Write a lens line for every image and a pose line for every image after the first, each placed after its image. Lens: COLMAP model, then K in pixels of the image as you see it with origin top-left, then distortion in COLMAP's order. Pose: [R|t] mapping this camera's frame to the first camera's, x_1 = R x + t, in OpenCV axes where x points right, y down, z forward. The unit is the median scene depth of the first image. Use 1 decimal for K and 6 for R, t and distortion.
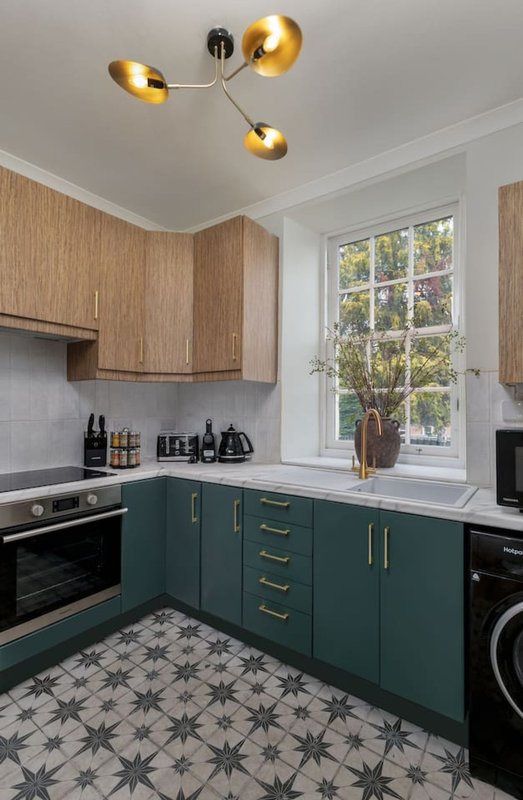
lens RADIAL K [[394.7, 0, 261.5], [0, 394.7, 400.0], [0, 0, 1]] dist [0.005219, -0.000340]
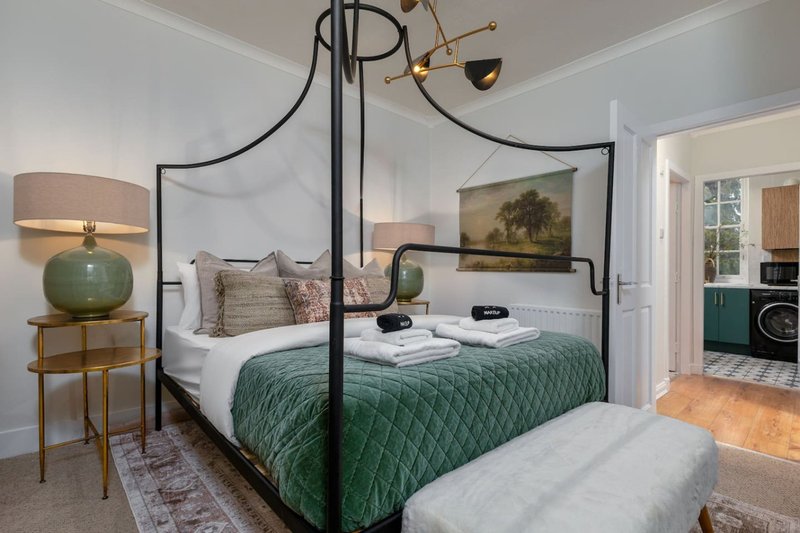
lens RADIAL K [[401.2, 0, 402.4], [0, 401.2, 273.0], [0, 0, 1]] dist [-0.000147, 0.000031]
pose [[0.980841, 0.003919, -0.194769, -1.153813], [-0.001339, 0.999910, 0.013378, 0.076735], [0.194804, -0.012861, 0.980758, -1.962775]]
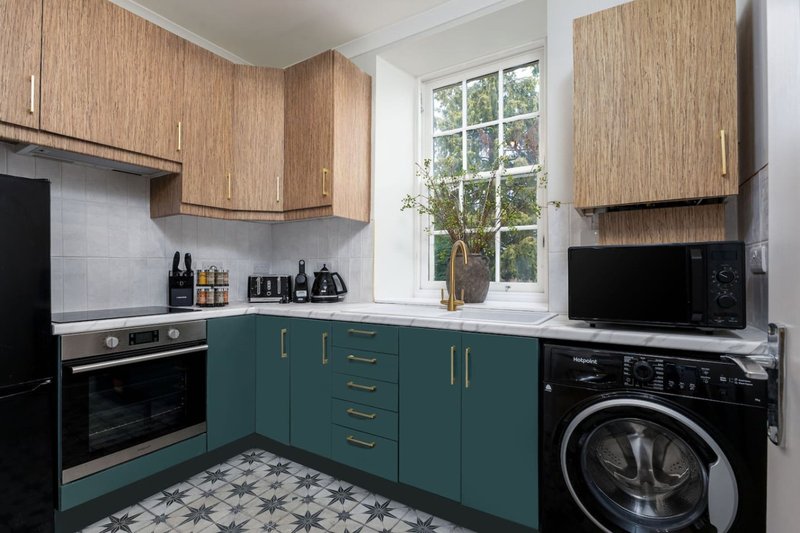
lens RADIAL K [[392.4, 0, 400.0], [0, 392.4, 266.5], [0, 0, 1]] dist [-0.002658, -0.000743]
pose [[0.997236, -0.002850, 0.074248, 0.047010], [0.002438, 0.999981, 0.005635, 0.073455], [-0.074263, -0.005438, 0.997224, 0.003453]]
